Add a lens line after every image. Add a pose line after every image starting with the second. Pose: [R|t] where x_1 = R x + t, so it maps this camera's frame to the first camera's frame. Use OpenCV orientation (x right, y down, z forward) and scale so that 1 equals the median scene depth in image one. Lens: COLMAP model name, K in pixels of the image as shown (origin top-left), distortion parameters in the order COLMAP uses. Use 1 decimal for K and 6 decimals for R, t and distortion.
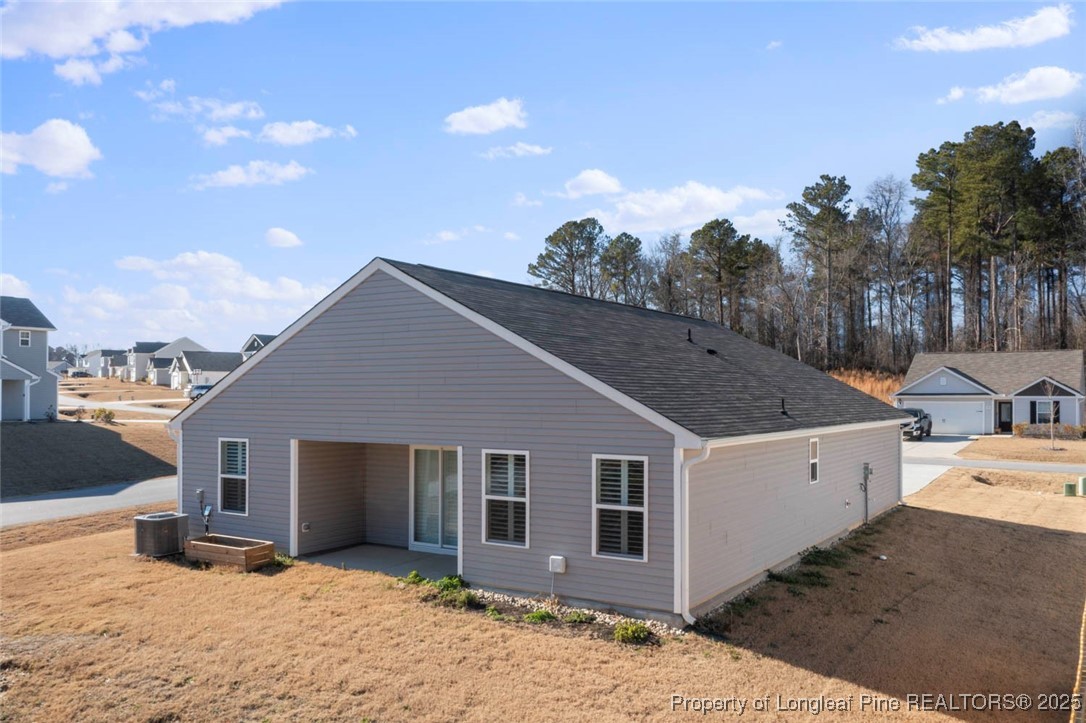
lens RADIAL K [[883.1, 0, 539.7], [0, 883.1, 387.3], [0, 0, 1]] dist [-0.031227, 0.004572]
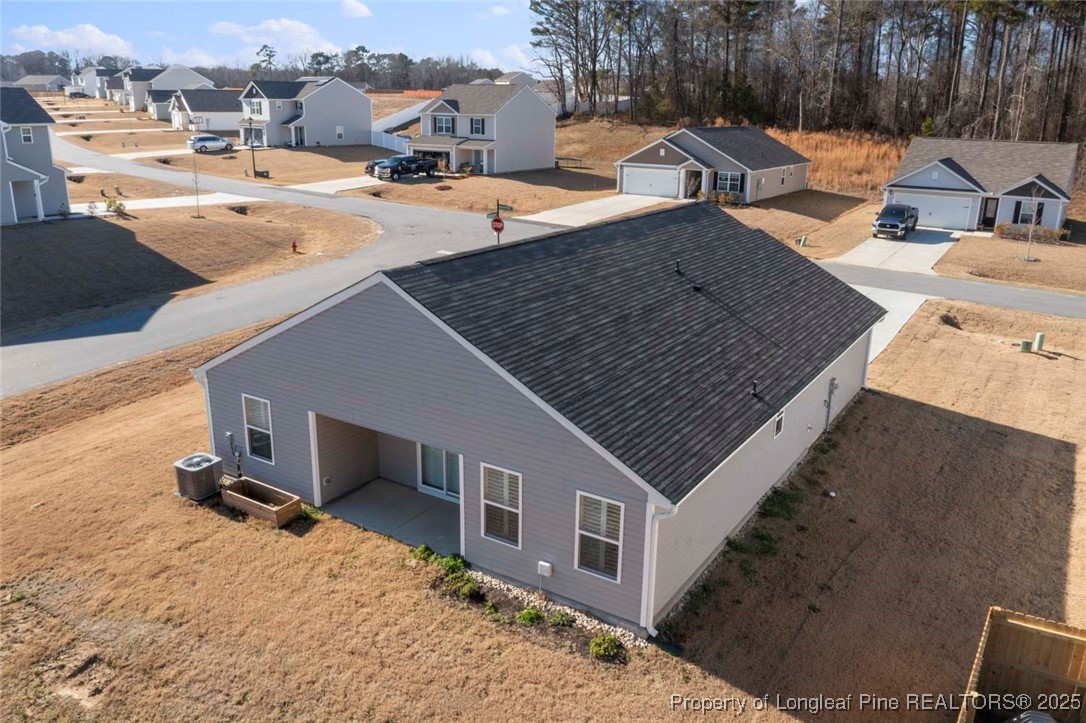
lens RADIAL K [[851.8, 0, 543.0], [0, 851.8, 361.5], [0, 0, 1]] dist [-0.029030, 0.000713]
pose [[0.999895, 0.013247, 0.005792, 0.005961], [-0.014379, 0.952877, 0.303015, -0.346010], [-0.001505, -0.303067, 0.952968, -0.001211]]
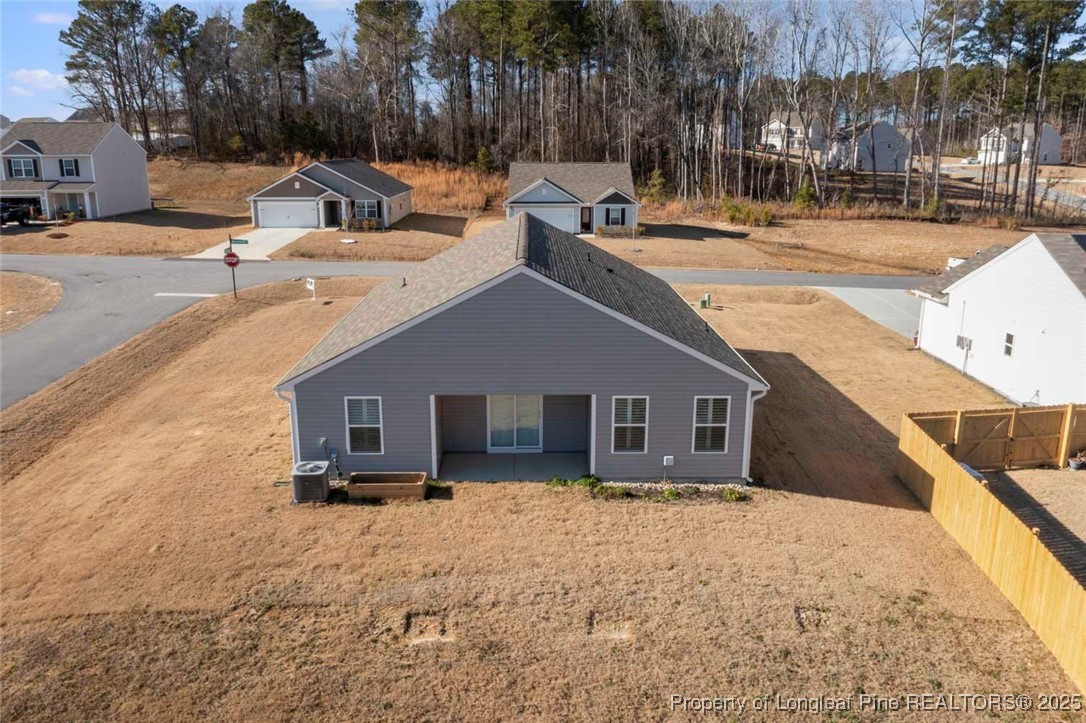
lens RADIAL K [[851.8, 0, 543.0], [0, 851.8, 361.5], [0, 0, 1]] dist [-0.029030, 0.000713]
pose [[0.831597, -0.138526, 0.537826, -0.857991], [-0.007124, 0.965654, 0.259734, -0.333984], [-0.555334, -0.219825, 0.802048, -0.096220]]
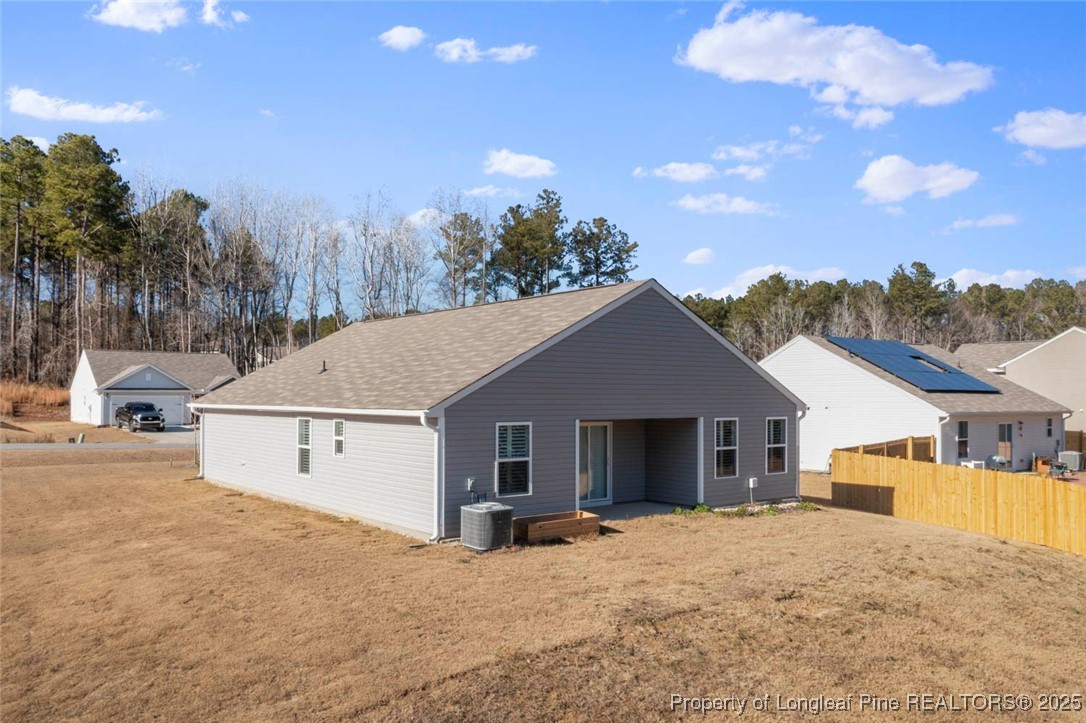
lens RADIAL K [[851.8, 0, 543.0], [0, 851.8, 361.5], [0, 0, 1]] dist [-0.029030, 0.000713]
pose [[0.337230, 0.035210, 0.940764, -1.417723], [-0.012783, 0.999379, -0.032822, 0.021192], [-0.941336, -0.000957, 0.337471, 0.701160]]
